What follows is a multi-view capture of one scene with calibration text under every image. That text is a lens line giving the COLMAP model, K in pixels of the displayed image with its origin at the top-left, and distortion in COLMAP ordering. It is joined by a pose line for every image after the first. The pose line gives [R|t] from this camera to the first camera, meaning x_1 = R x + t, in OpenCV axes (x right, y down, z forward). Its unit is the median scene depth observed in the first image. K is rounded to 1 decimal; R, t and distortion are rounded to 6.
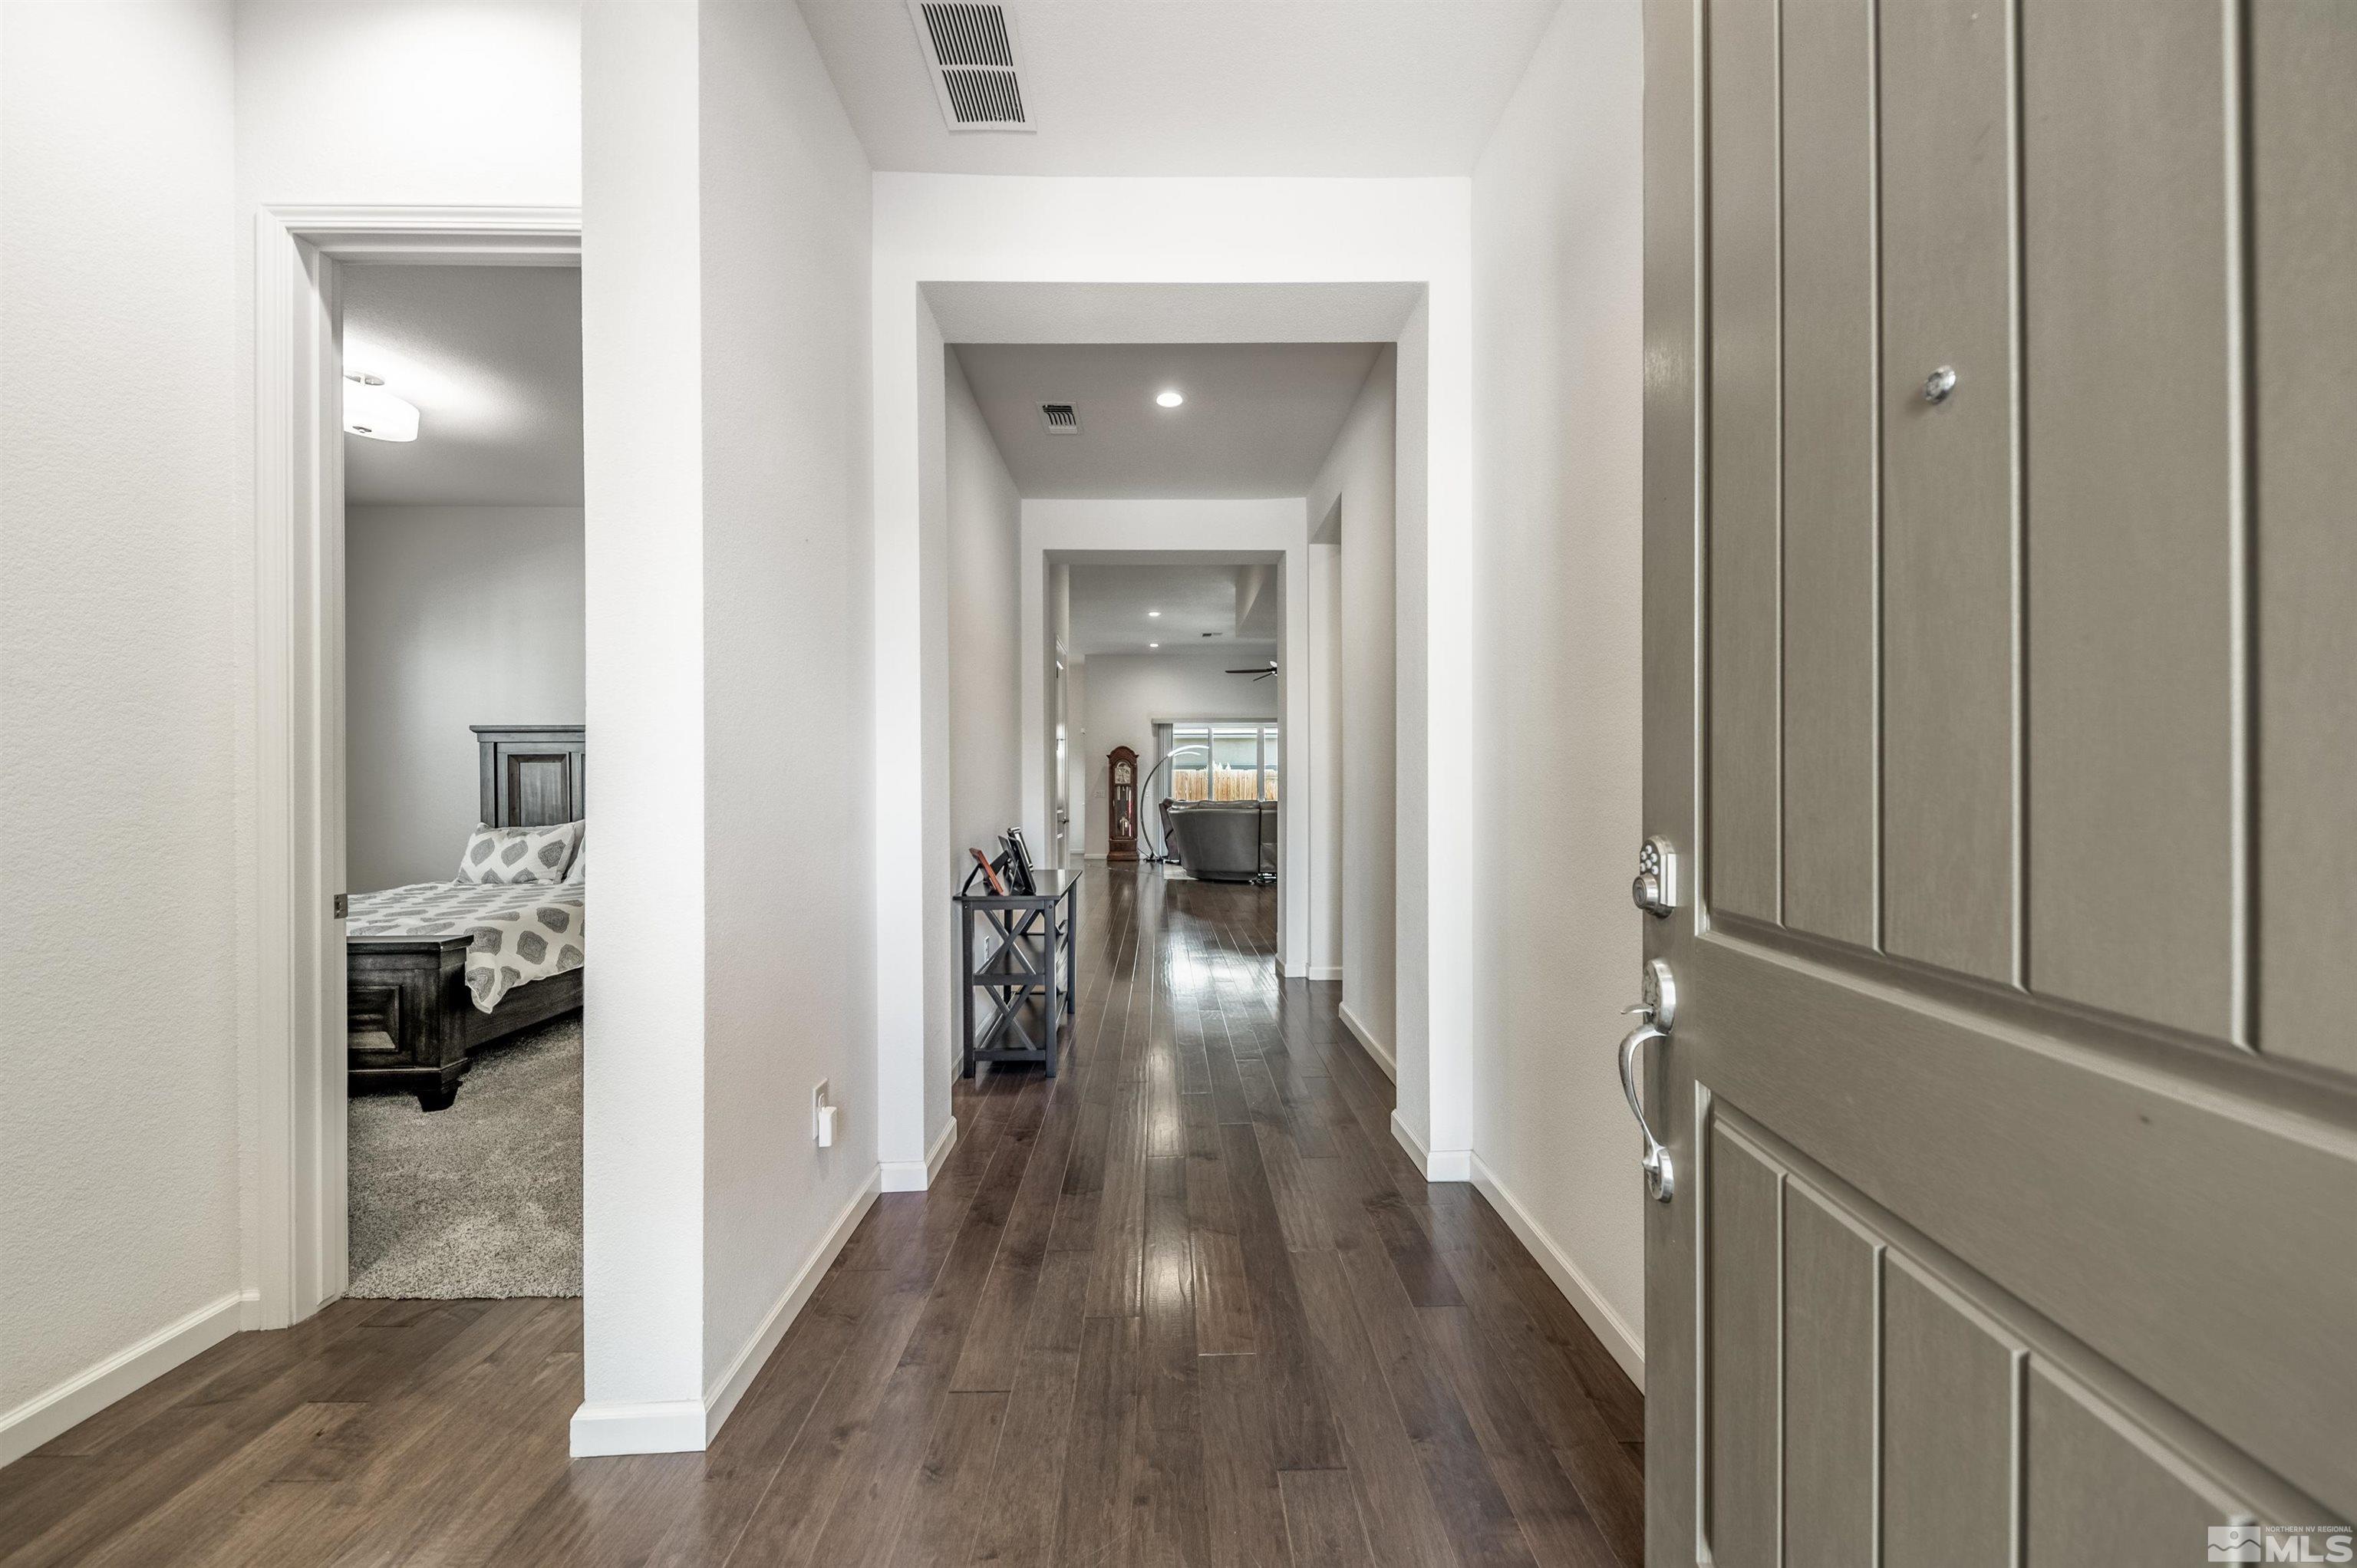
lens RADIAL K [[812.8, 0, 1171.6], [0, 812.8, 790.5], [0, 0, 1]] dist [0.007917, -0.004585]
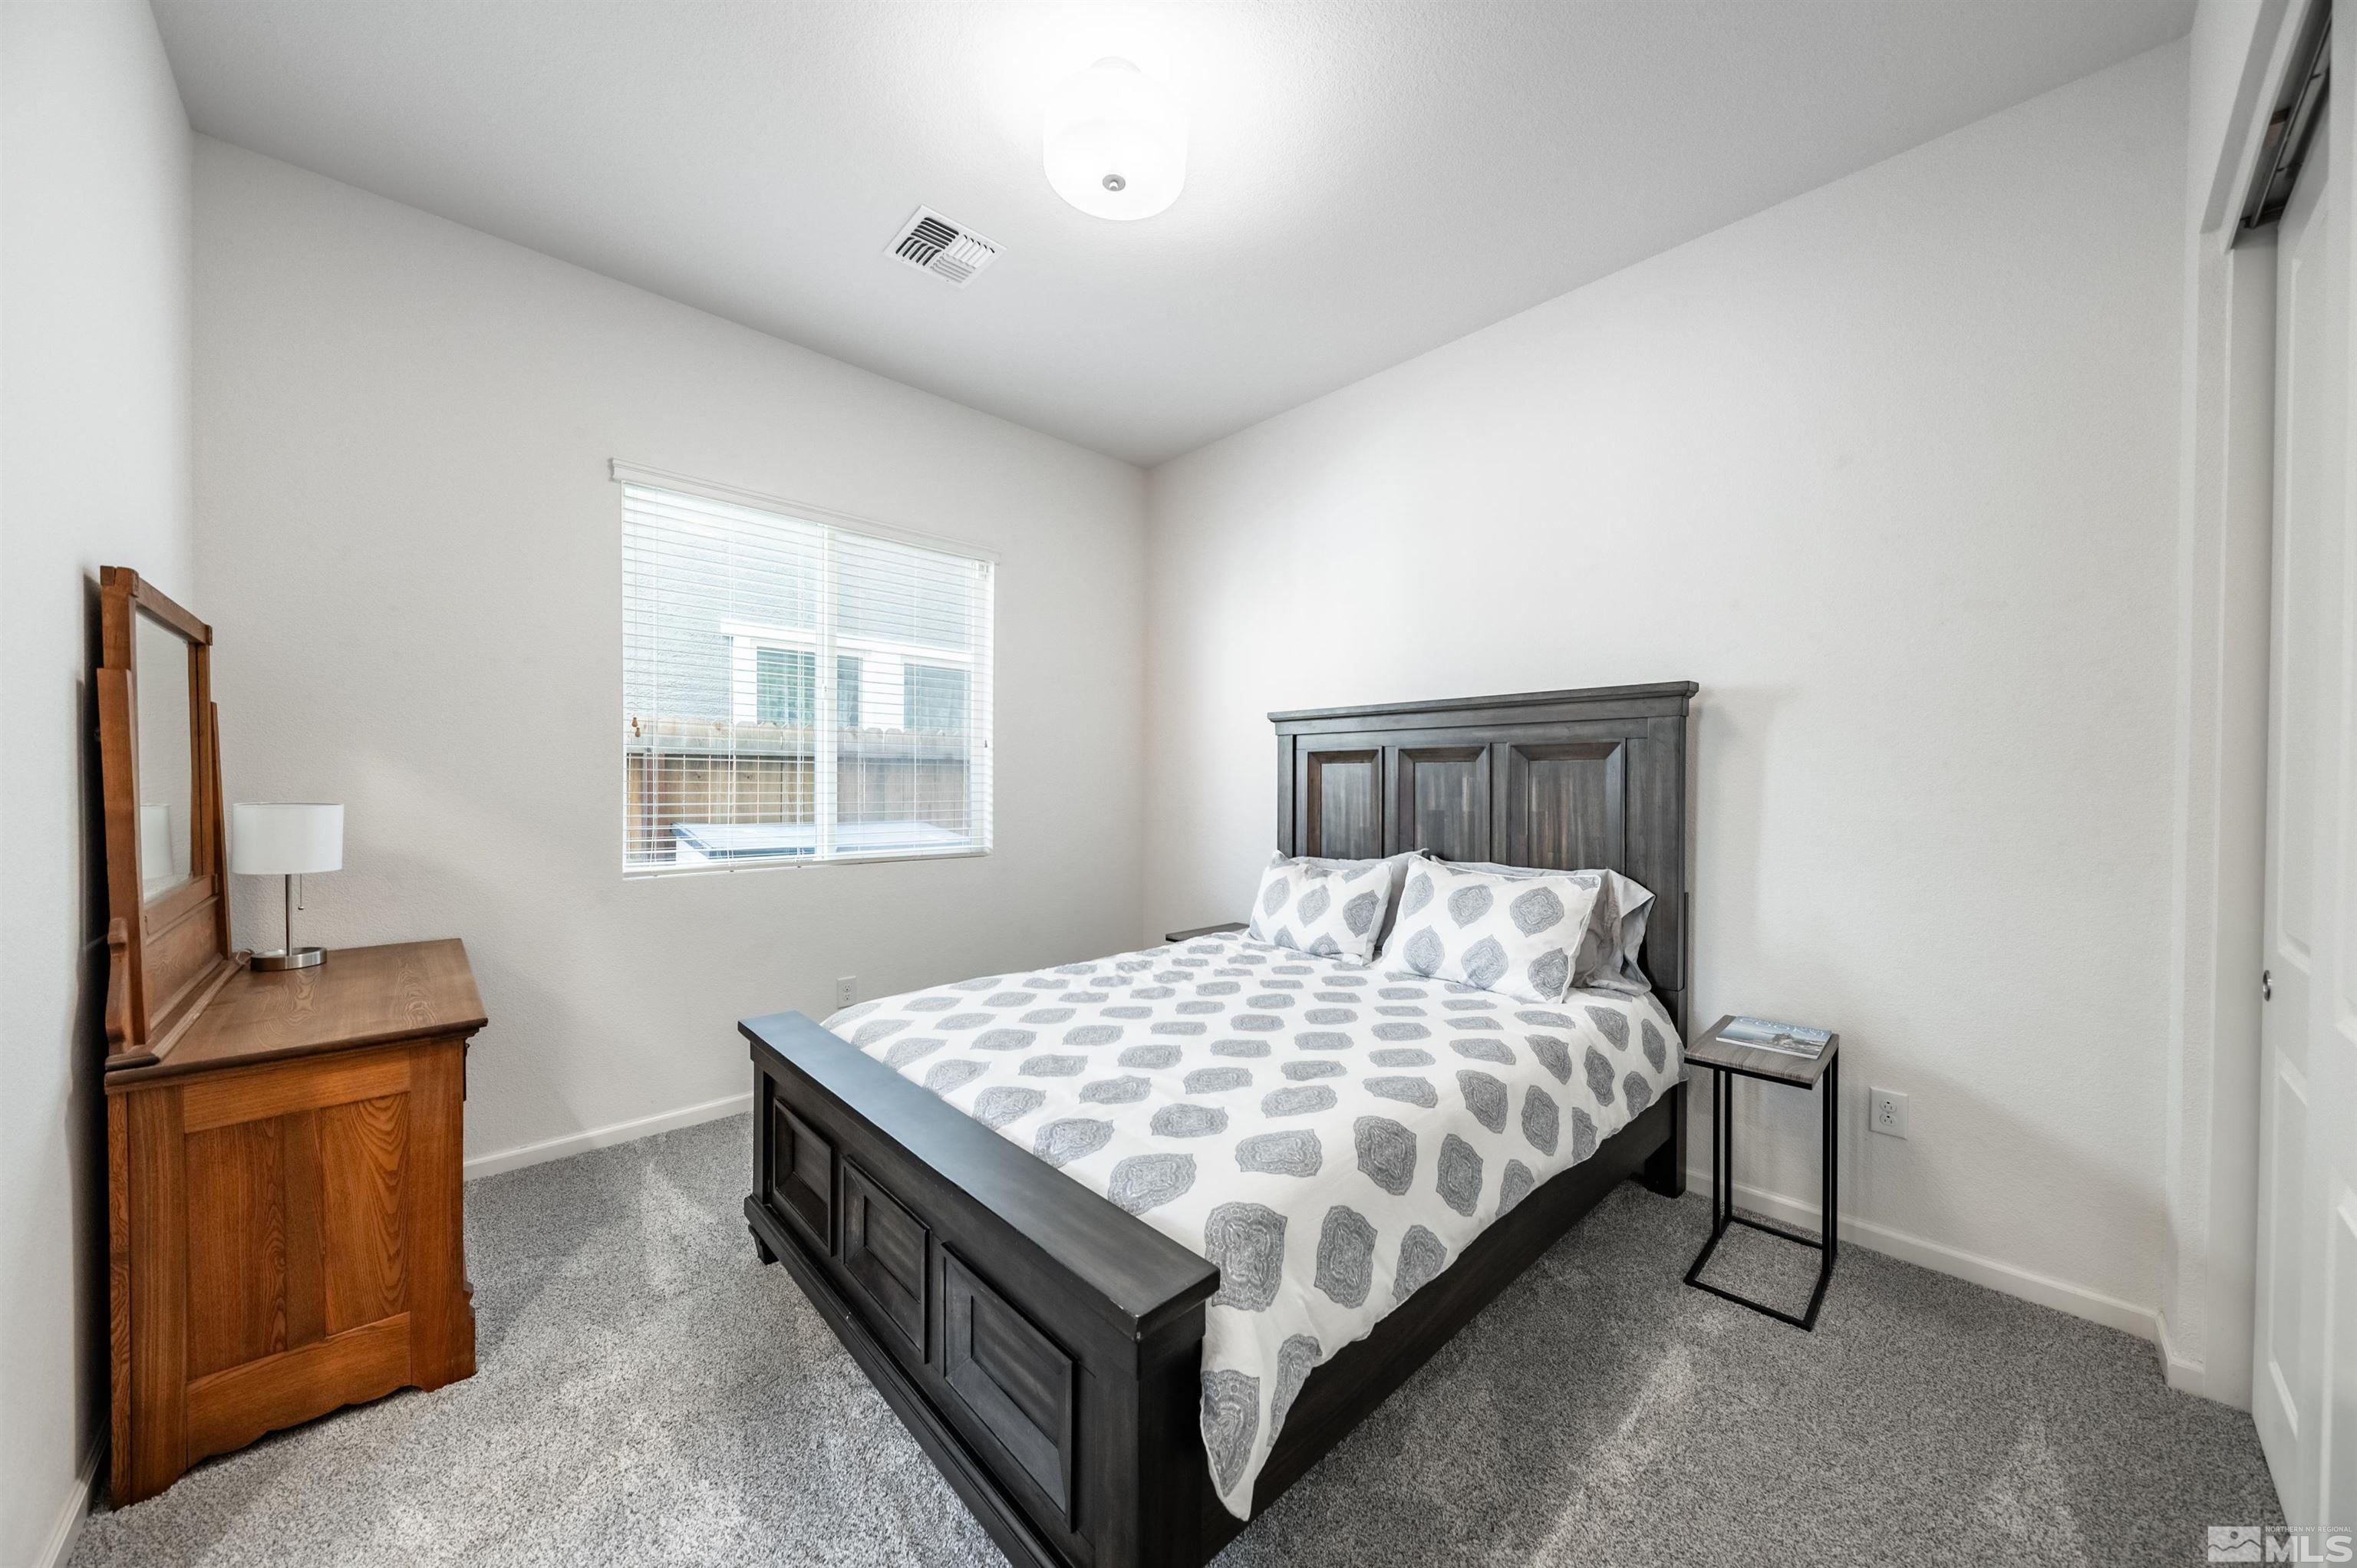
lens RADIAL K [[812.8, 0, 1171.6], [0, 812.8, 790.5], [0, 0, 1]] dist [0.007917, -0.004585]
pose [[0.658416, 0.023609, -0.752284, -0.389771], [-0.011306, 0.999705, 0.021478, -0.026275], [0.752569, -0.005637, 0.658489, 0.482362]]
